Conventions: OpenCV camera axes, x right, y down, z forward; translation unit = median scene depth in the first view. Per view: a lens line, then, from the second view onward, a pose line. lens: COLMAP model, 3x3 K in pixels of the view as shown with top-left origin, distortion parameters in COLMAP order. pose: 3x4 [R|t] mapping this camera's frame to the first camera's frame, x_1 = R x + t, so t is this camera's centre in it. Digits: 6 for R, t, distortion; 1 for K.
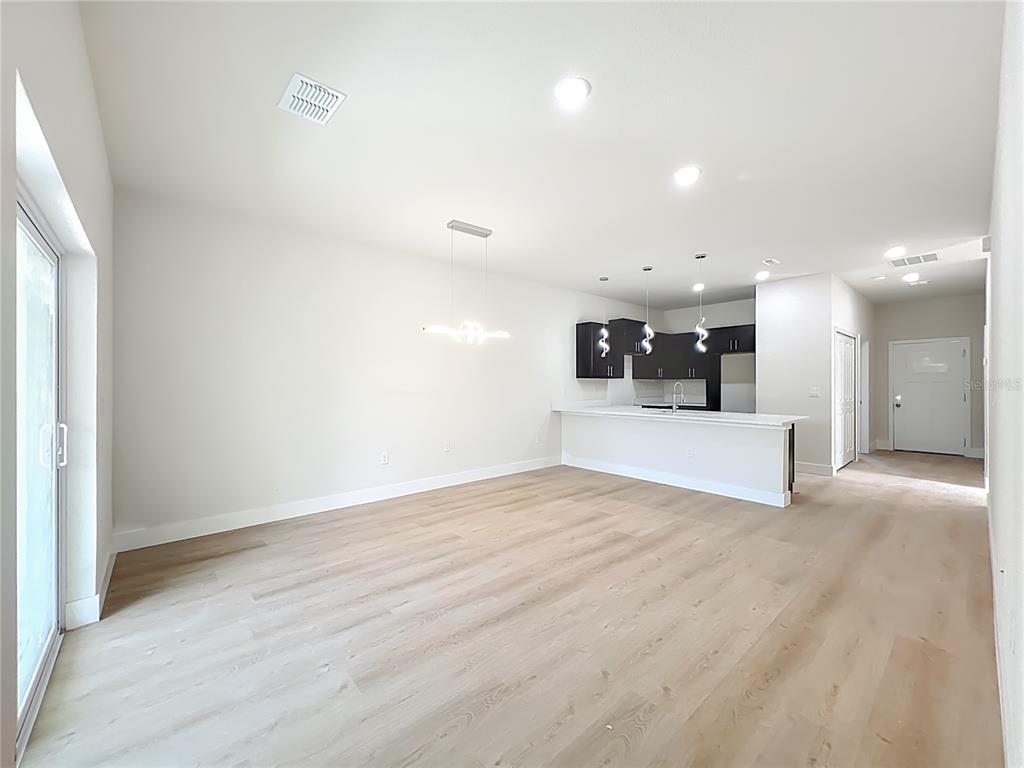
lens RADIAL K [[413.7, 0, 512.0], [0, 413.7, 384.0], [0, 0, 1]] dist [0.003323, 0.000220]
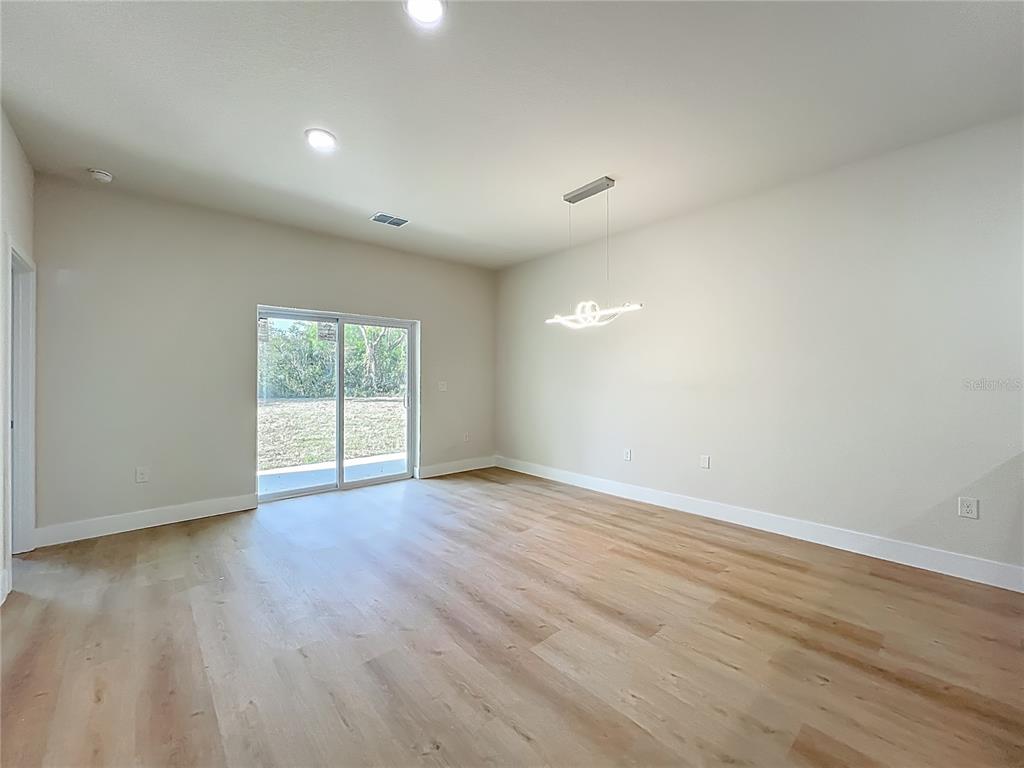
lens RADIAL K [[420.2, 0, 508.5], [0, 420.2, 376.2], [0, 0, 1]] dist [-0.001451, -0.000149]
pose [[-0.002249, -0.004886, -0.999986, 0.737474], [0.000721, 0.999988, -0.004888, 0.006098], [0.999997, -0.000732, -0.002246, 0.824342]]
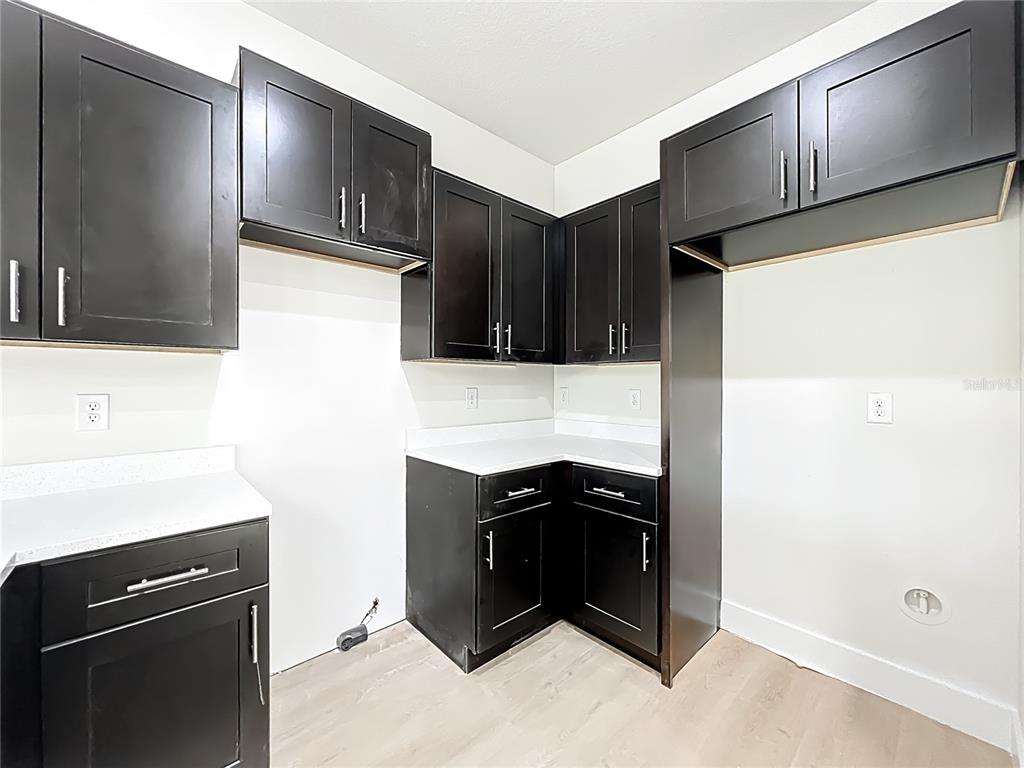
lens RADIAL K [[402.3, 0, 512.0], [0, 402.3, 384.0], [0, 0, 1]] dist [-0.017995, -0.000038]
pose [[0.999958, 0.004911, 0.007709, 0.703914], [-0.004939, 0.999981, 0.003631, 0.004326], [-0.007691, -0.003669, 0.999964, 1.421006]]
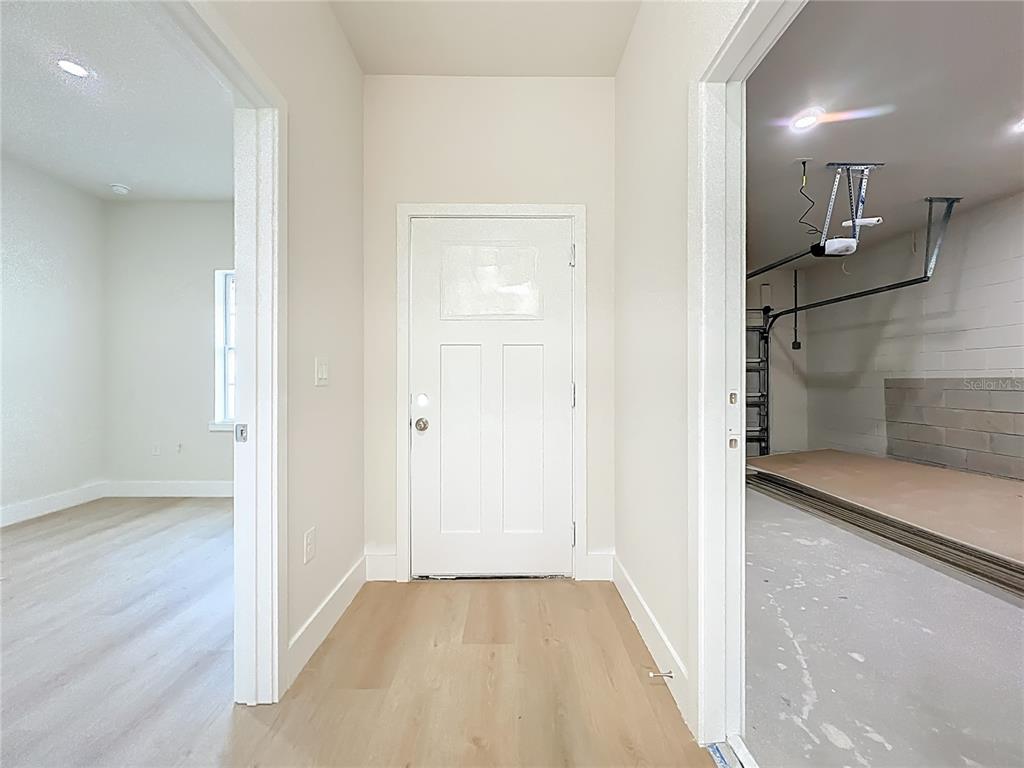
lens RADIAL K [[404.8, 0, 509.4], [0, 404.8, 381.1], [0, 0, 1]] dist [0.000705, -0.000055]
pose [[0.665543, 0.001467, 0.746358, 1.450650], [-0.001236, 0.999999, -0.000864, 0.039603], [-0.746359, -0.000348, 0.665544, 1.461446]]
